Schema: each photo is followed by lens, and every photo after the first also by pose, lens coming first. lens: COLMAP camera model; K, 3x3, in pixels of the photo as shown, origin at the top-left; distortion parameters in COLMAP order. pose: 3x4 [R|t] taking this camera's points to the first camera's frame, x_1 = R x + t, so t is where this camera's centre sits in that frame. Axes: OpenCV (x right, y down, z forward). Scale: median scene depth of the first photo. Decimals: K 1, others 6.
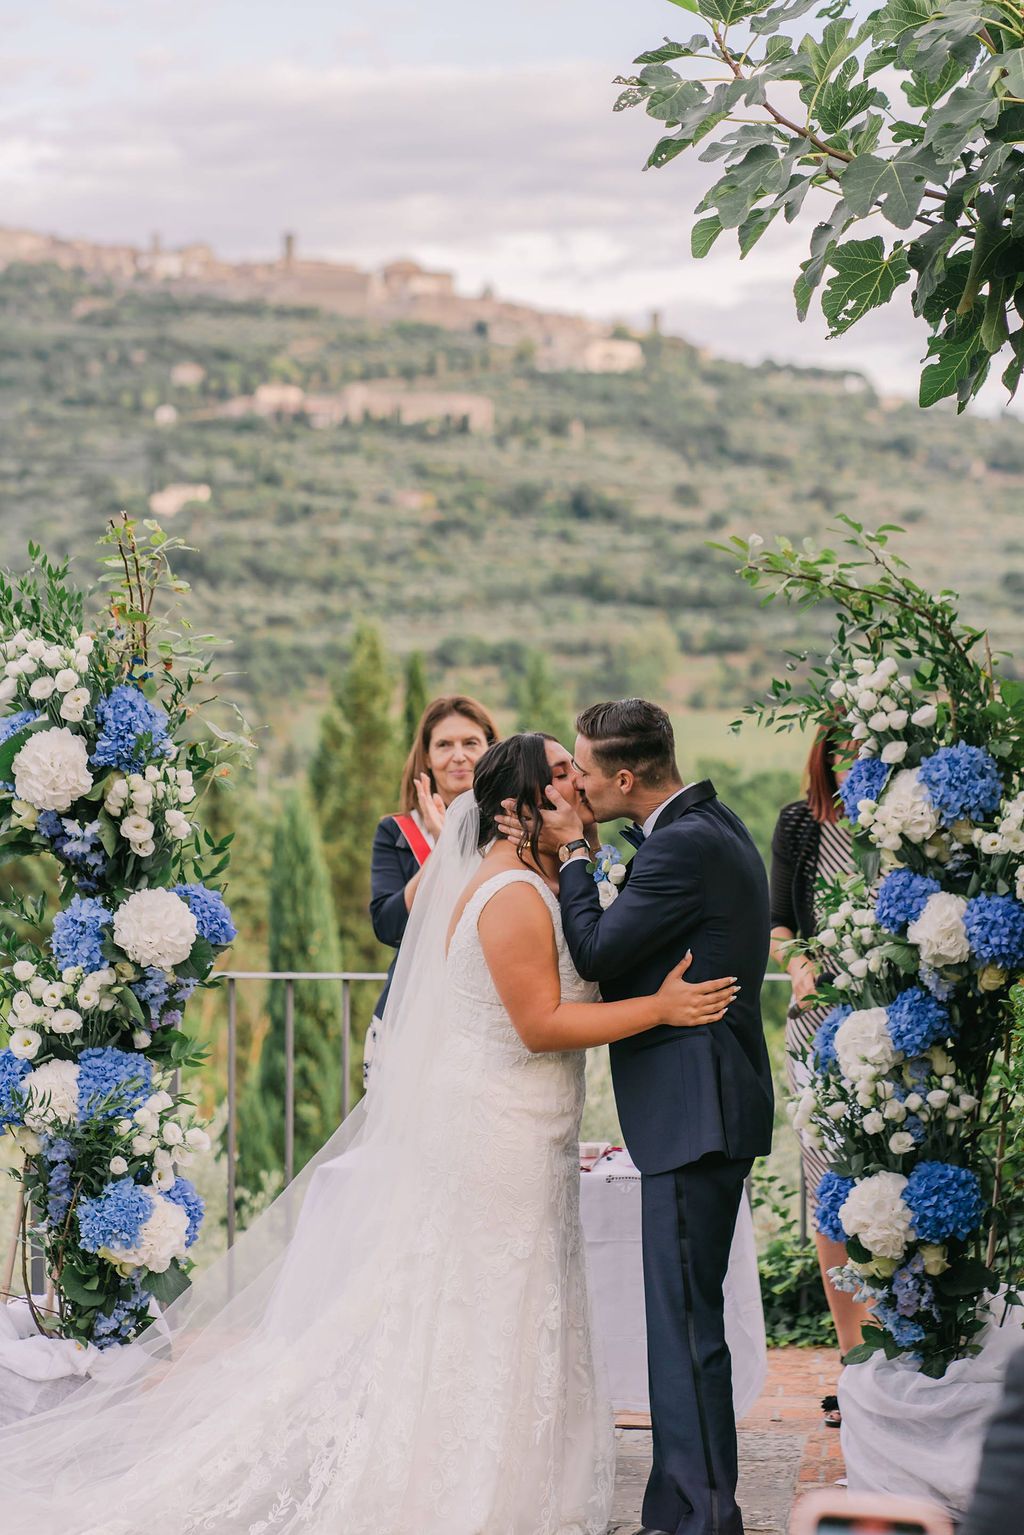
lens RADIAL K [[3654.0, 0, 513.0], [0, 3654.0, 759.5], [0, 0, 1]] dist [0.154713, 0.000000]
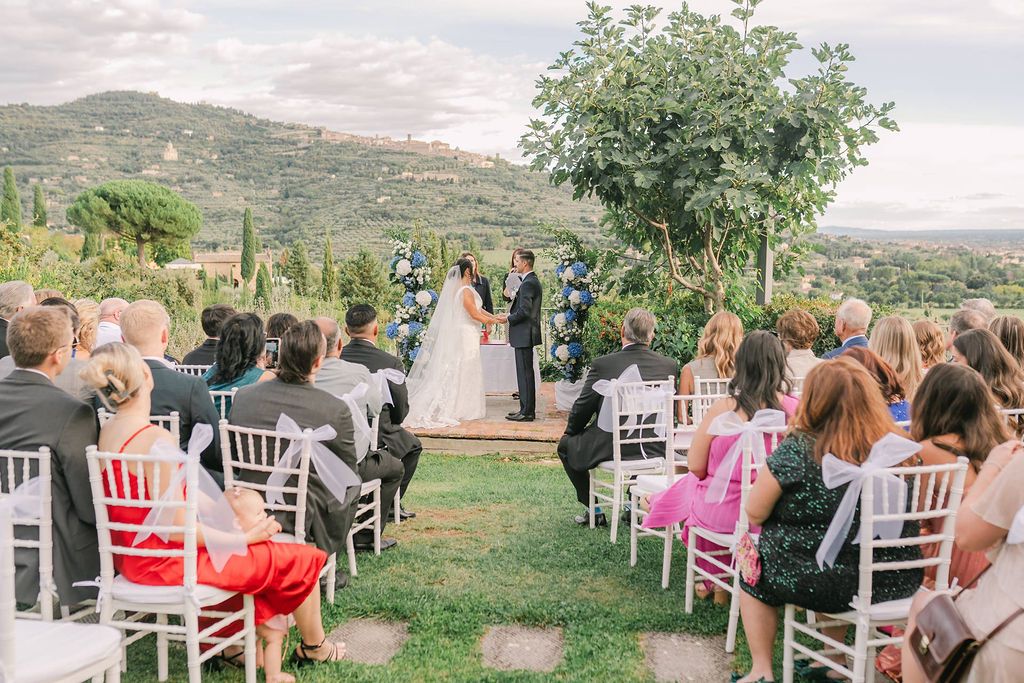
lens RADIAL K [[2437.6, 0, 510.6], [0, 2437.6, 342.2], [0, 0, 1]] dist [0.154713, 0.000000]
pose [[0.991838, -0.008148, 0.127241, -0.301004], [0.002483, 0.999001, 0.044617, -0.032448], [-0.127477, -0.043937, 0.990868, -1.756777]]
